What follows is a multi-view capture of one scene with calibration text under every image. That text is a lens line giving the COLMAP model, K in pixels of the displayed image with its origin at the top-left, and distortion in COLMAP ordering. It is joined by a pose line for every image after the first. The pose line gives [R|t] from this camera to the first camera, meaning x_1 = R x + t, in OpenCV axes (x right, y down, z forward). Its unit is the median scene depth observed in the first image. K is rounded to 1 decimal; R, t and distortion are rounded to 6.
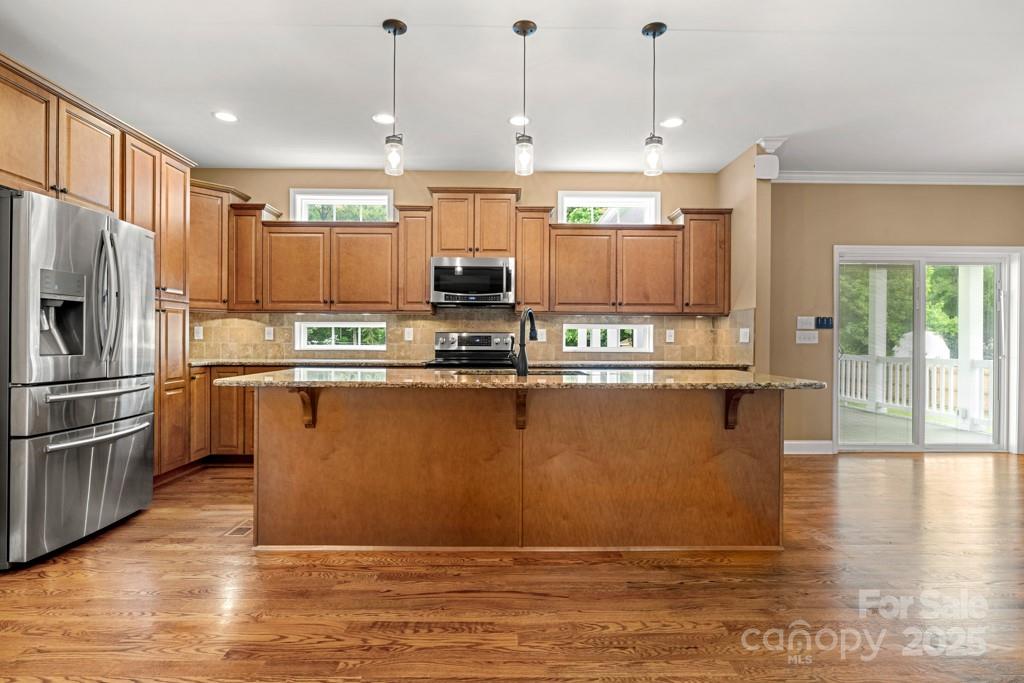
lens RADIAL K [[510.3, 0, 511.1], [0, 510.3, 340.8], [0, 0, 1]] dist [-0.002125, 0.000054]
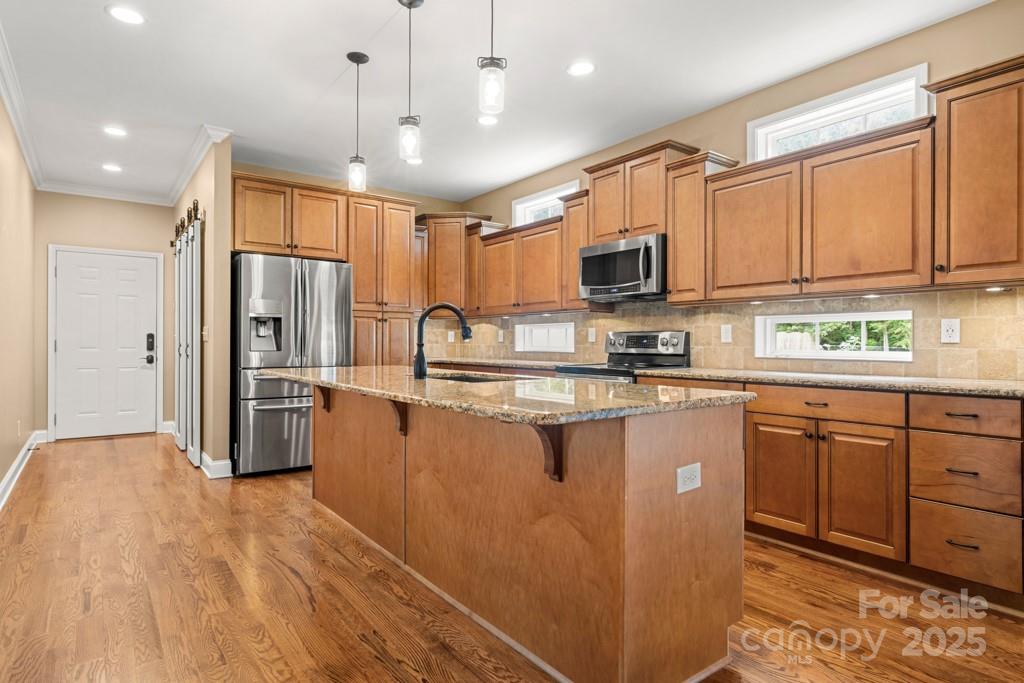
lens RADIAL K [[557.9, 0, 512.0], [0, 557.9, 341.5], [0, 0, 1]] dist [-0.001385, 0.000668]
pose [[0.588355, -0.005564, -0.808584, 0.548450], [-0.000185, 0.999975, -0.007016, 0.006177], [0.808603, 0.004277, 0.588339, 0.326015]]
